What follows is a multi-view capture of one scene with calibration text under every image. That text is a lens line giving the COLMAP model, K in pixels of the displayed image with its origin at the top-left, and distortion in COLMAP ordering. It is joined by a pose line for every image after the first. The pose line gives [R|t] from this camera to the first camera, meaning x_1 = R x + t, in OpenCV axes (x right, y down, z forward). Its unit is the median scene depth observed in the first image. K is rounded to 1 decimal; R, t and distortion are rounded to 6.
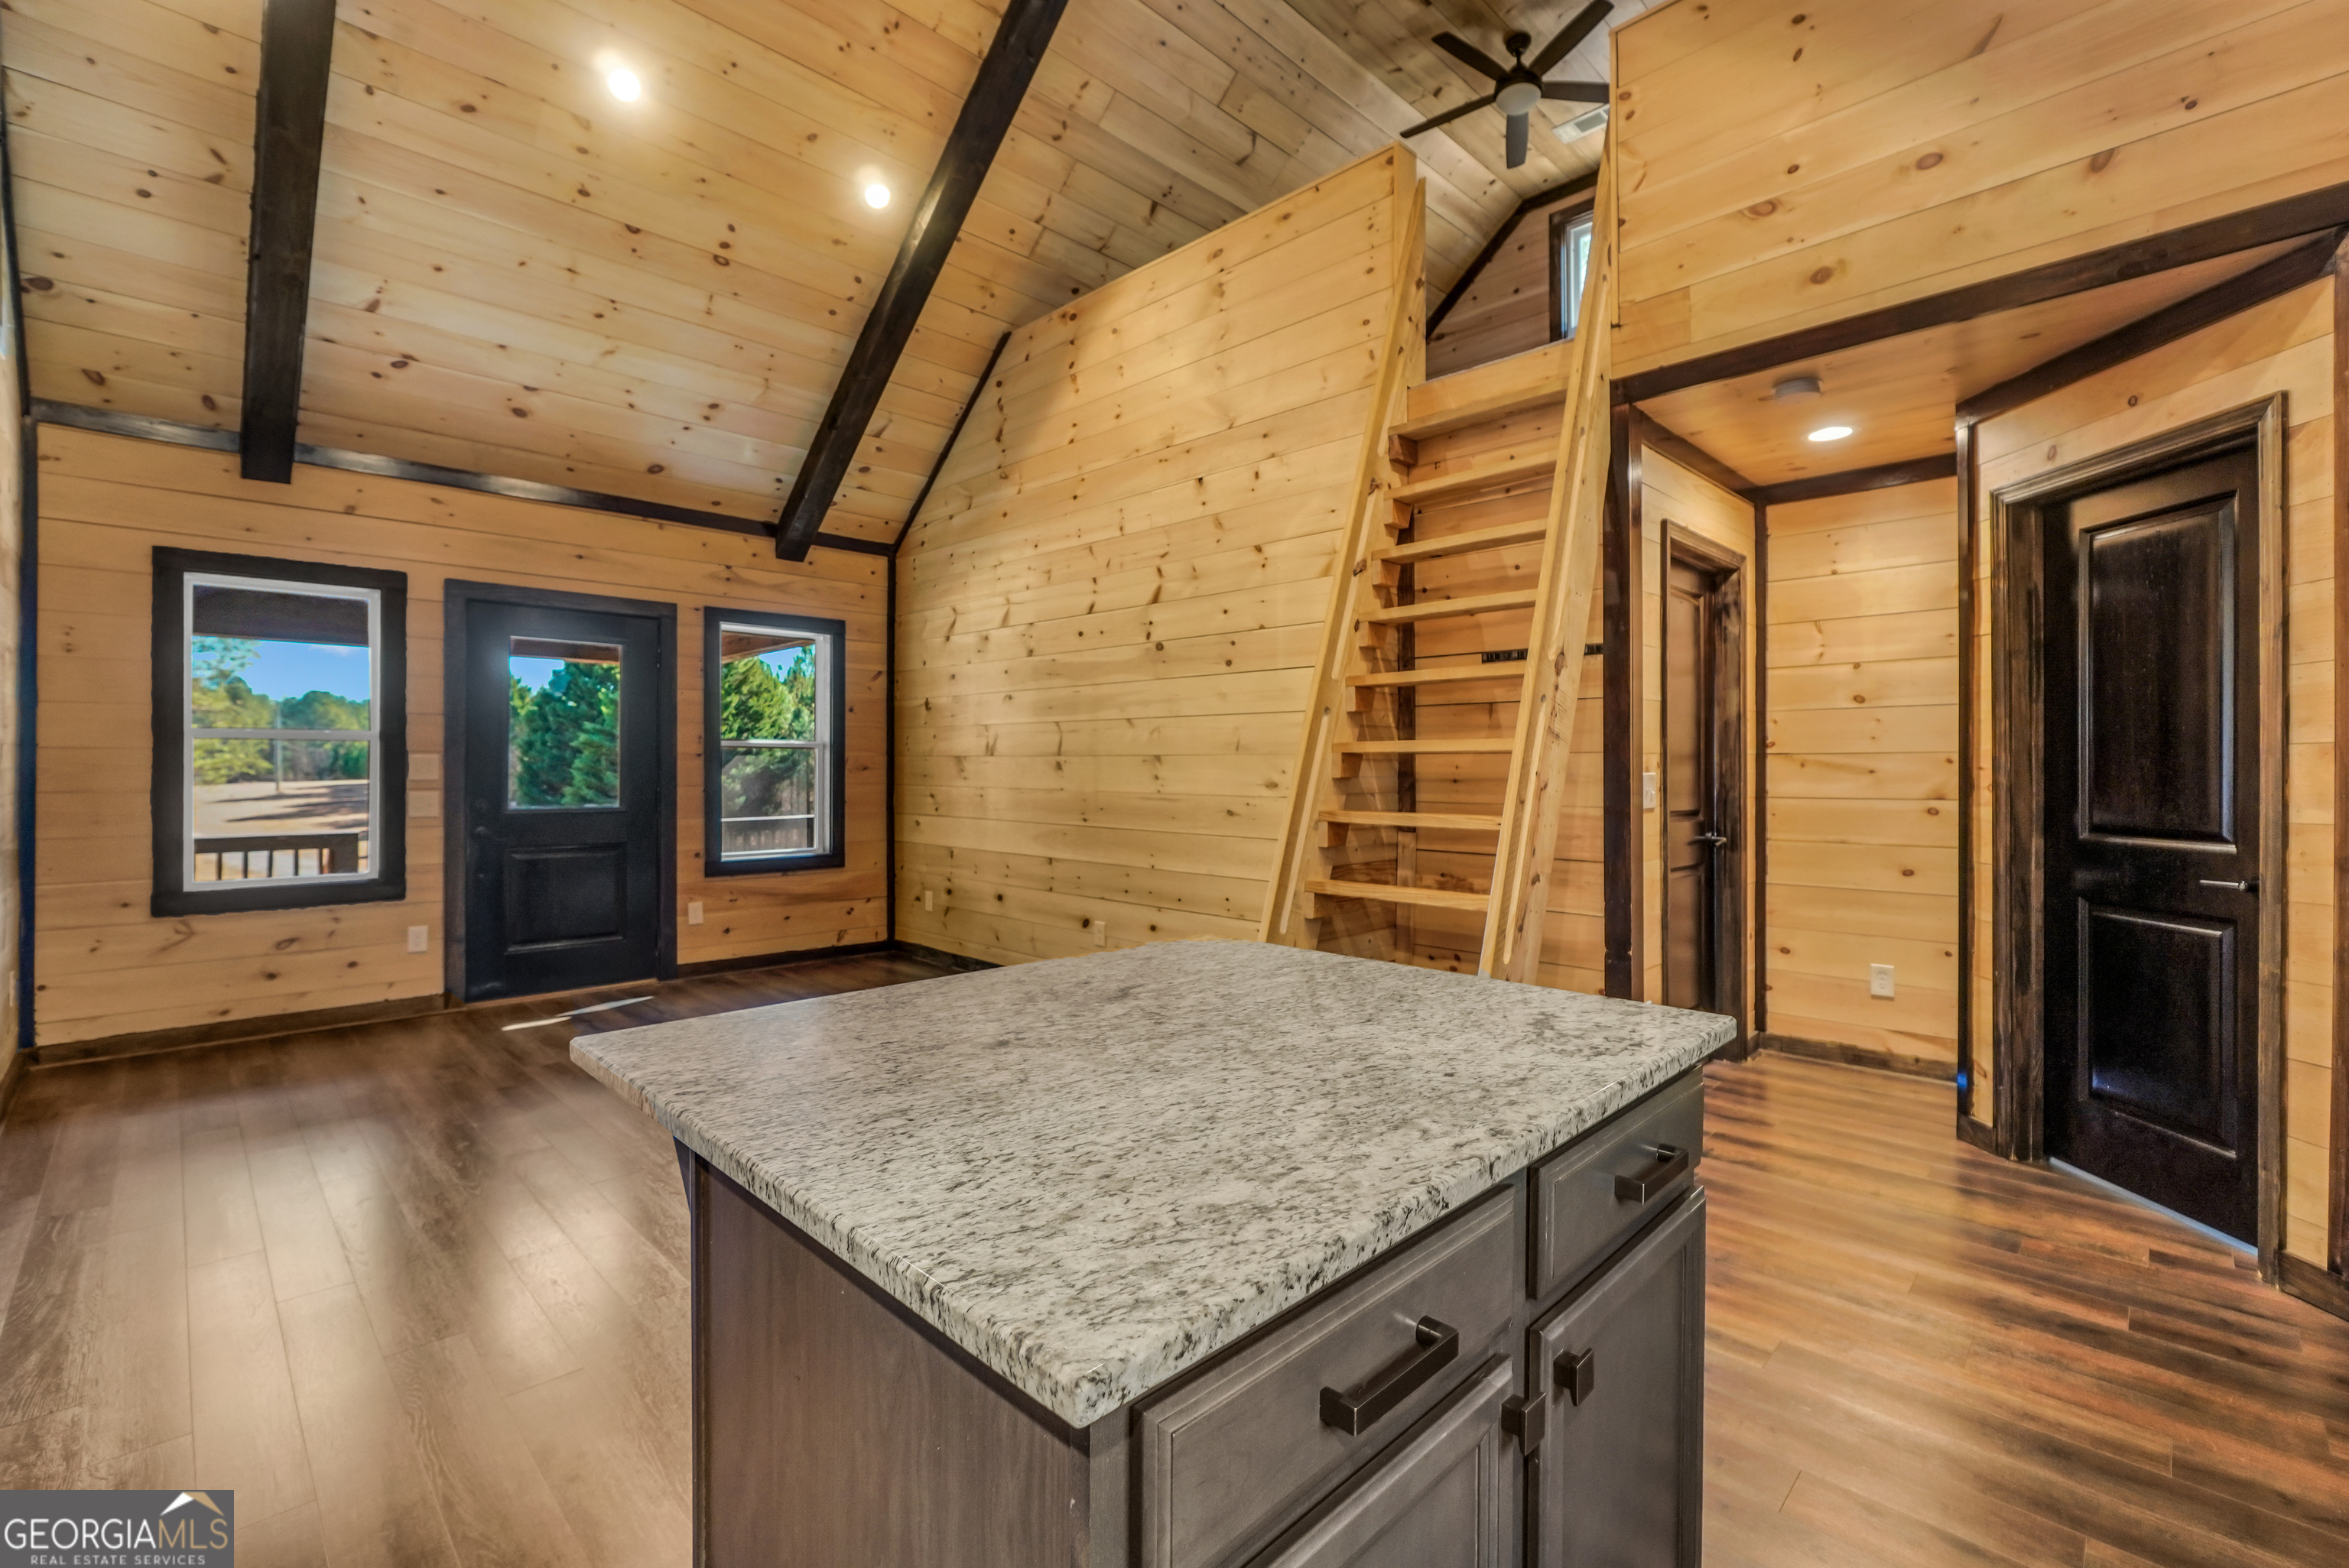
lens RADIAL K [[1016.1, 0, 1167.6], [0, 1016.1, 765.6], [0, 0, 1]] dist [-0.021385, 0.007059]
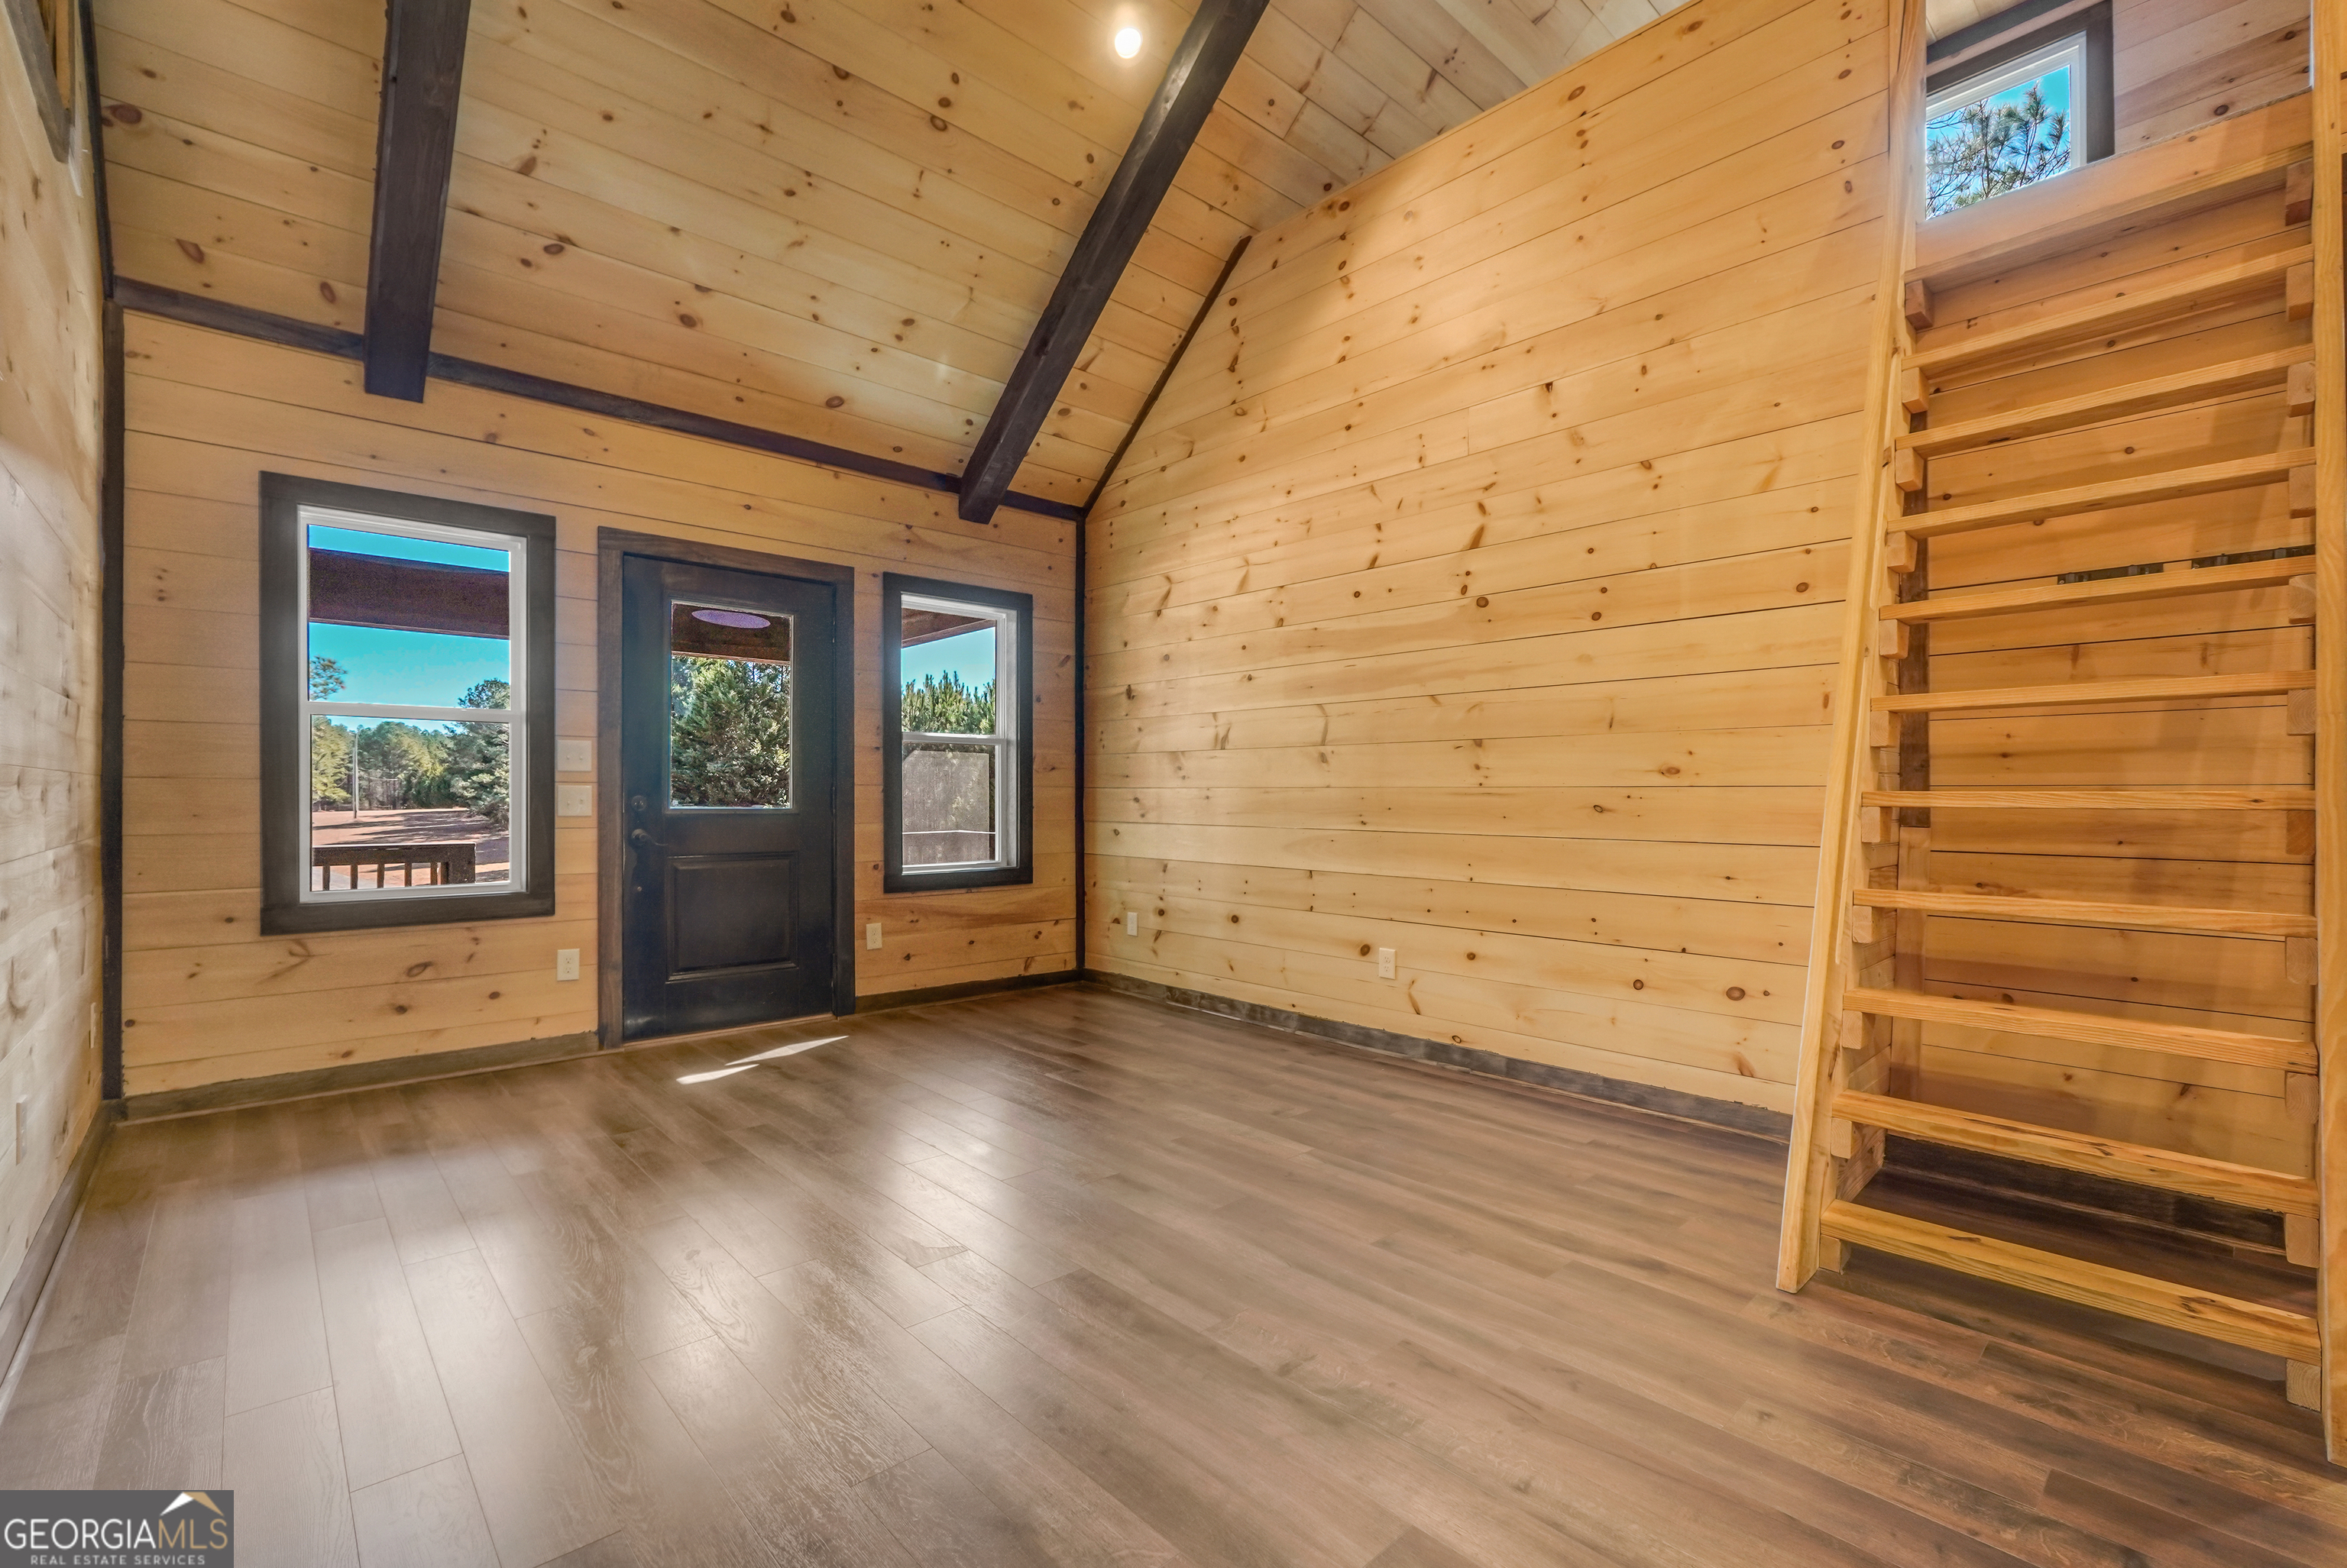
lens RADIAL K [[1015.2, 0, 1168.7], [0, 1015.2, 798.9], [0, 0, 1]] dist [-0.021385, 0.007059]
pose [[0.999046, 0.000150, -0.043667, -0.219970], [0.000023, 0.999992, 0.003957, 0.033999], [0.043667, -0.003954, 0.999038, 0.199944]]
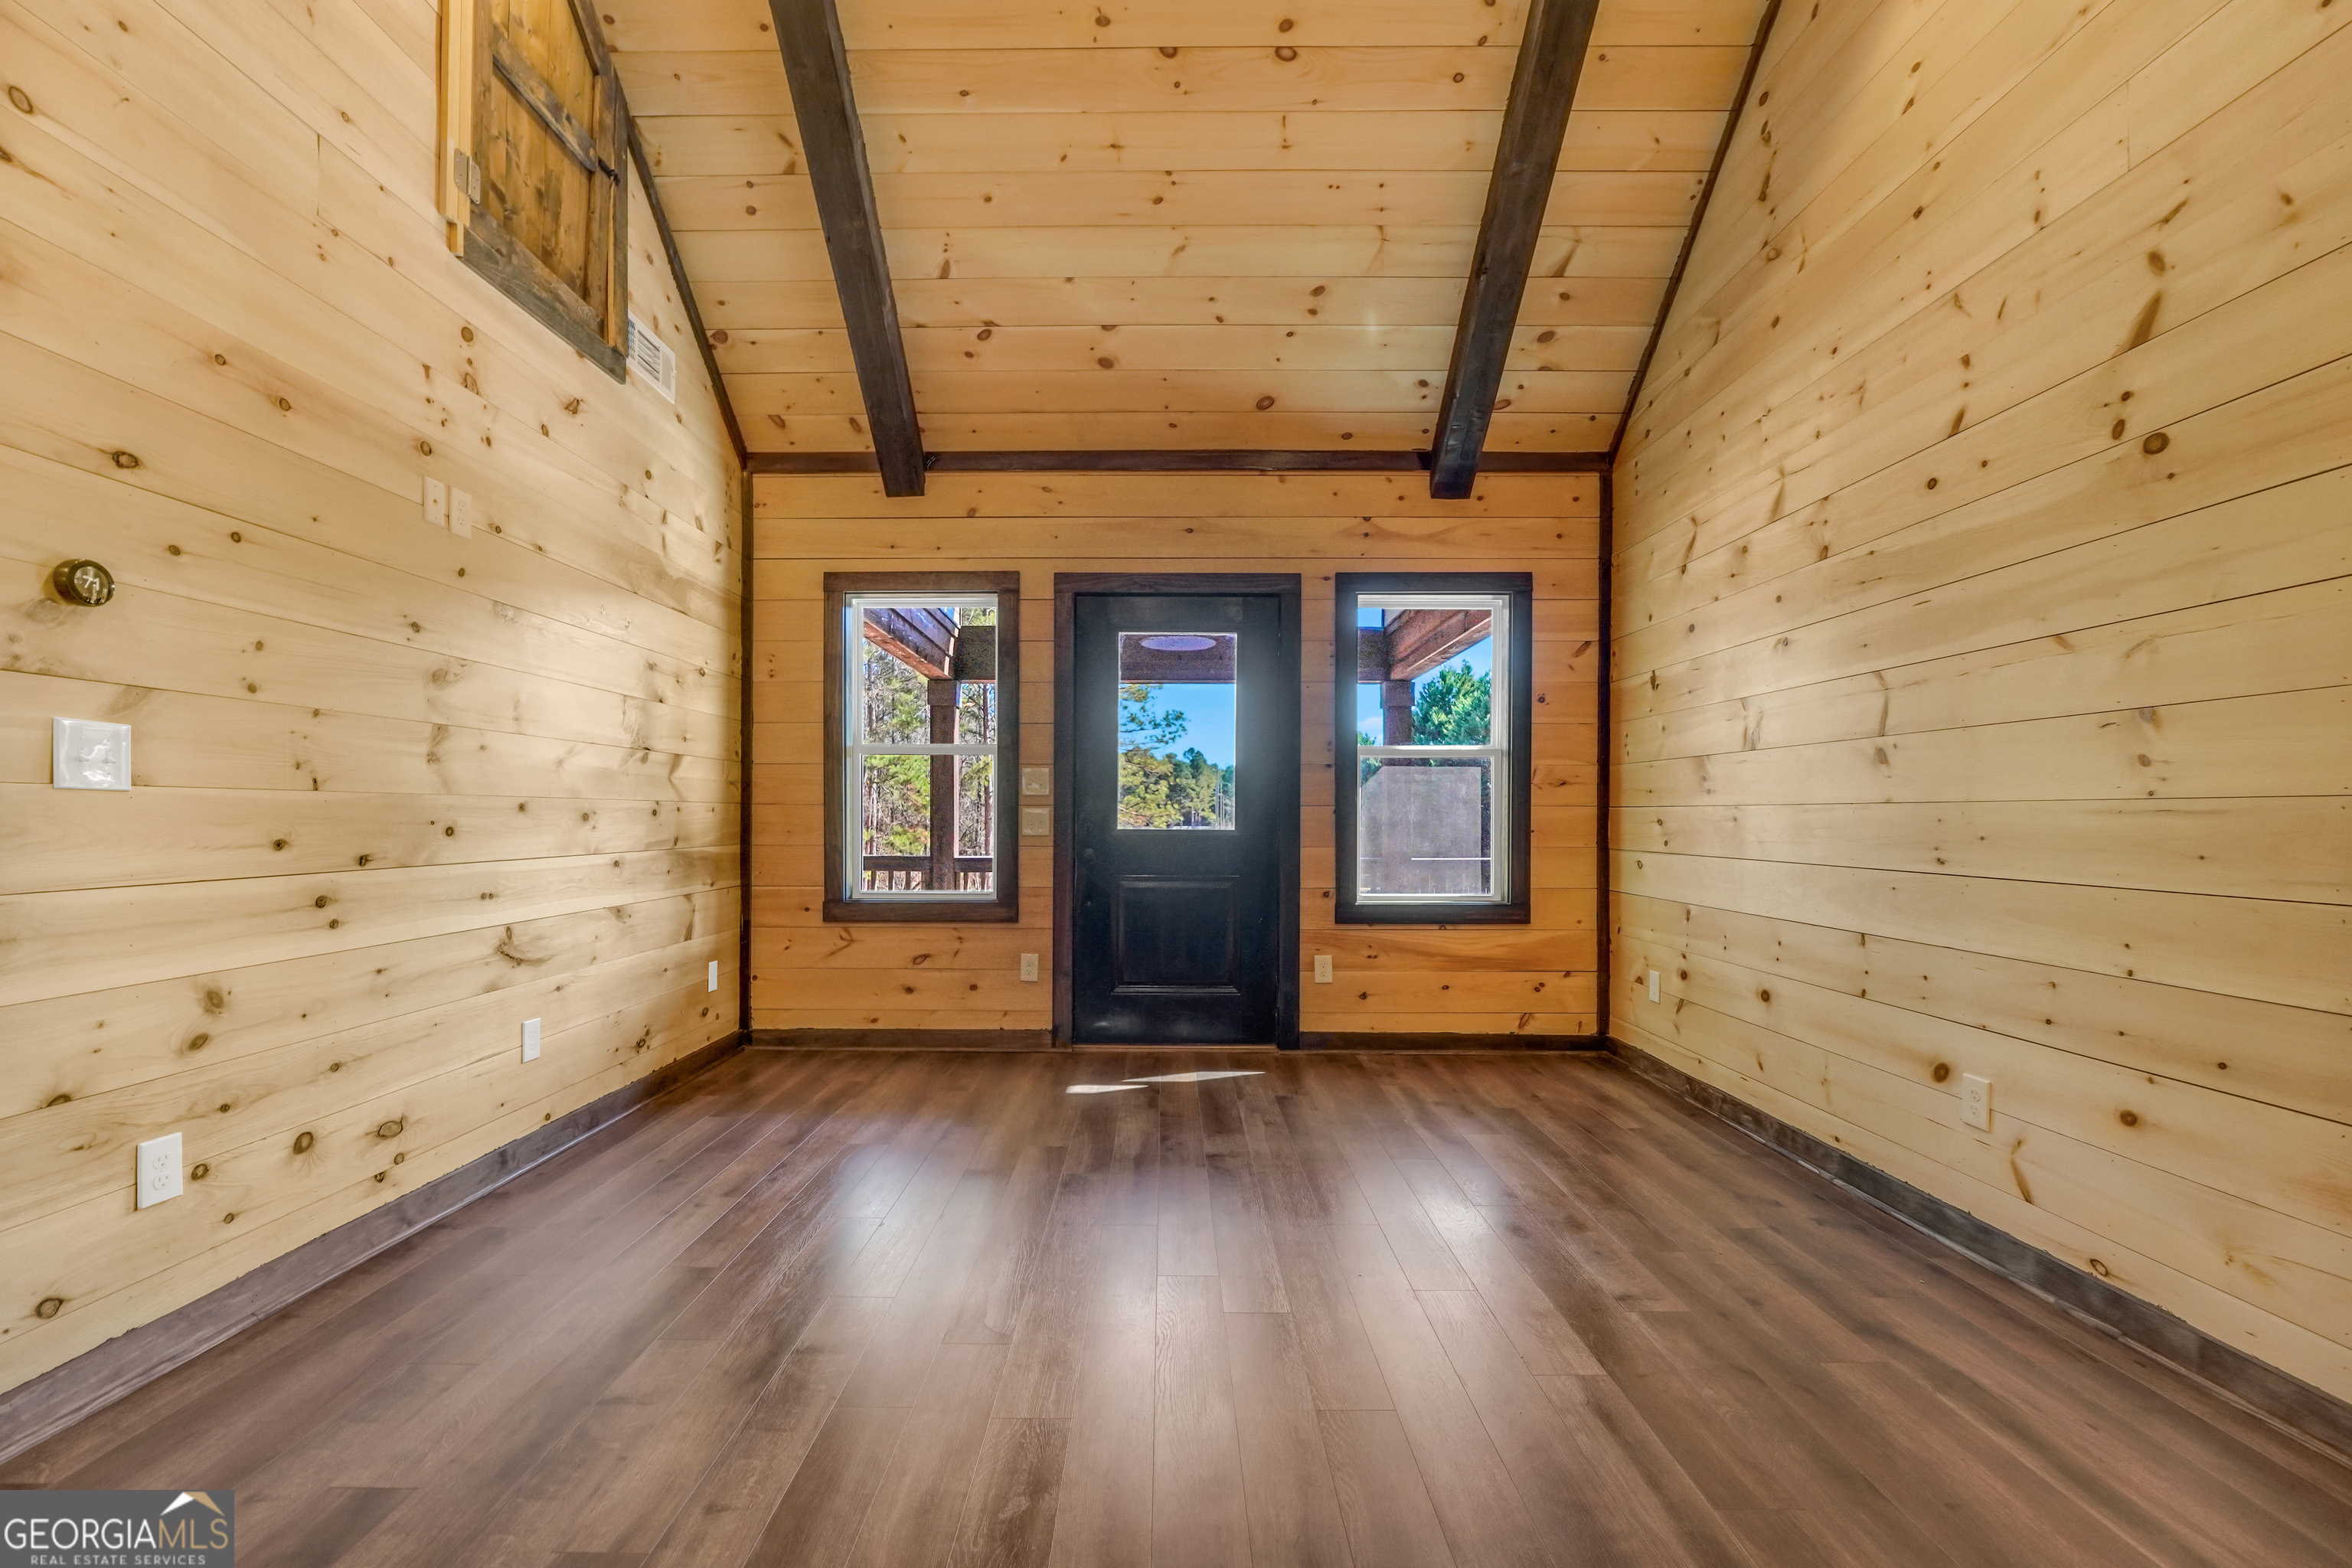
lens RADIAL K [[1017.5, 0, 1150.0], [0, 1017.5, 824.2], [0, 0, 1]] dist [-0.021385, 0.007059]
pose [[0.700620, 0.003862, -0.713524, -0.003107], [0.000691, 0.999981, 0.006091, 0.035461], [0.713534, -0.004761, 0.700604, 0.425132]]
